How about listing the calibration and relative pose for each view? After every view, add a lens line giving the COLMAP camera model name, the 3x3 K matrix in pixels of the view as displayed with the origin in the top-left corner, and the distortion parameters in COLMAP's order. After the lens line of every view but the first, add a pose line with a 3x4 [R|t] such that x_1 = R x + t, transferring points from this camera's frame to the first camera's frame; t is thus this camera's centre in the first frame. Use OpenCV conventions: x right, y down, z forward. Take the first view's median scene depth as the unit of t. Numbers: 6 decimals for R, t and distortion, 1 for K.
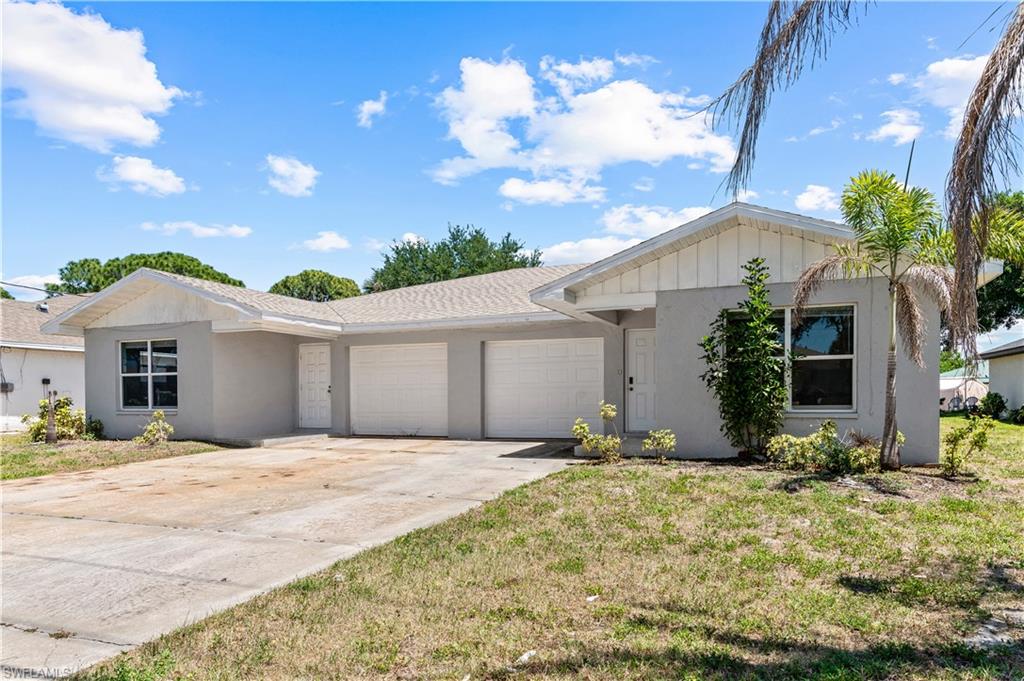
lens RADIAL K [[652.7, 0, 526.4], [0, 652.7, 404.6], [0, 0, 1]] dist [0.004628, -0.000218]
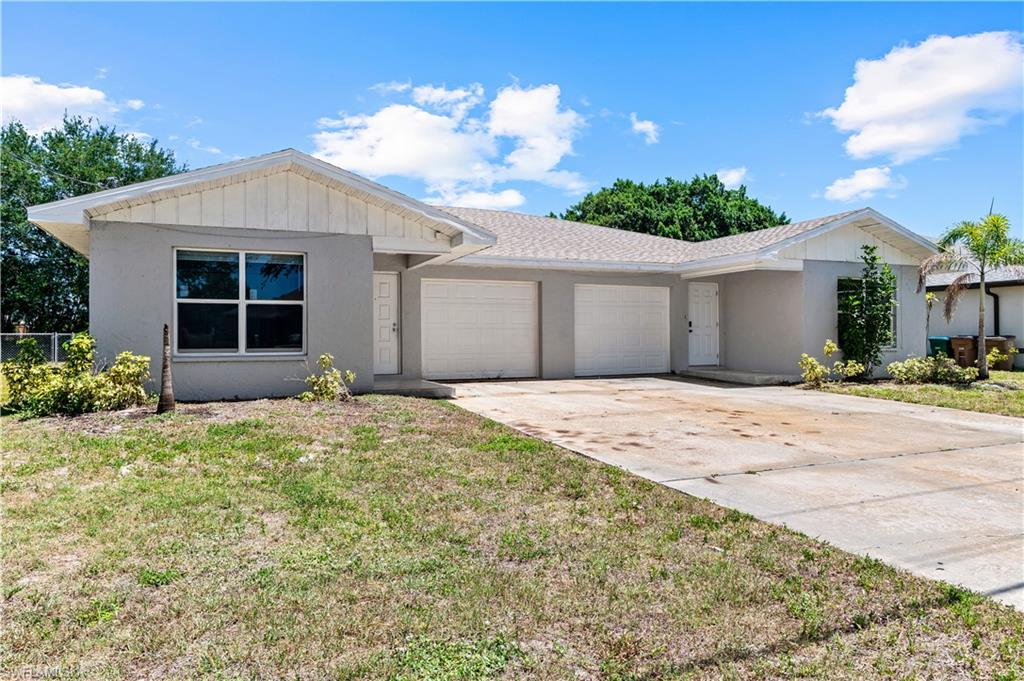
lens RADIAL K [[652.7, 0, 491.6], [0, 652.7, 341.4], [0, 0, 1]] dist [0.004628, -0.000218]
pose [[0.722713, 0.000108, 0.691148, -0.881121], [0.006923, 0.999949, -0.007396, 0.001832], [-0.691113, 0.010130, 0.722675, 0.341690]]
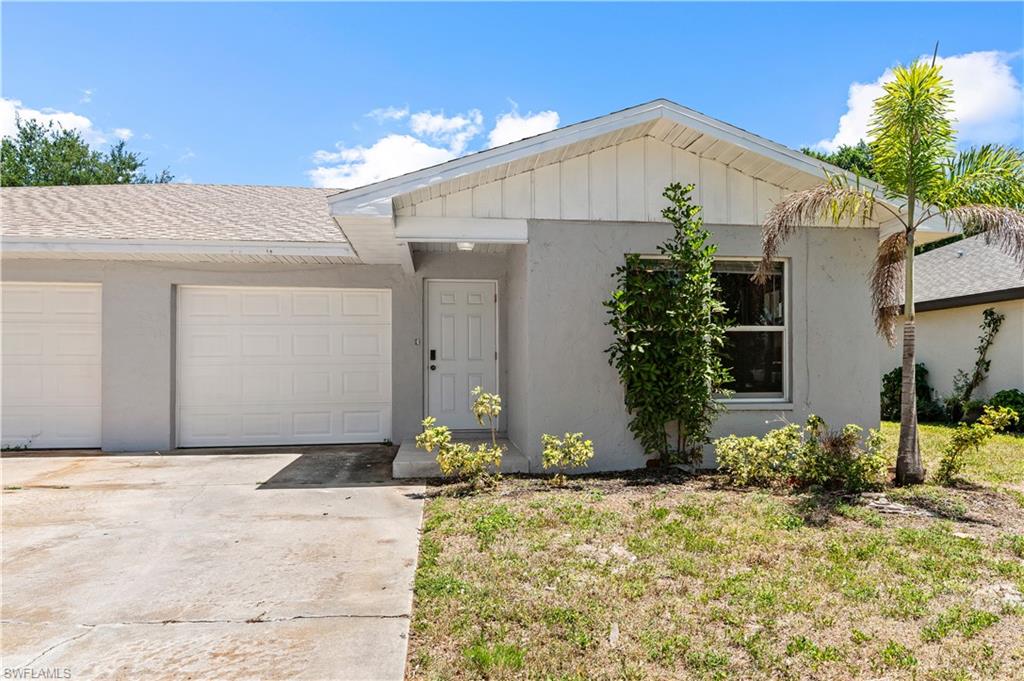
lens RADIAL K [[748.9, 0, 532.6], [0, 748.9, 366.5], [0, 0, 1]] dist [0.008338, -0.000835]
pose [[0.869057, 0.008546, 0.494638, -0.122032], [0.002838, 0.999748, -0.022261, -0.006730], [-0.494704, 0.020750, 0.868814, 0.254793]]
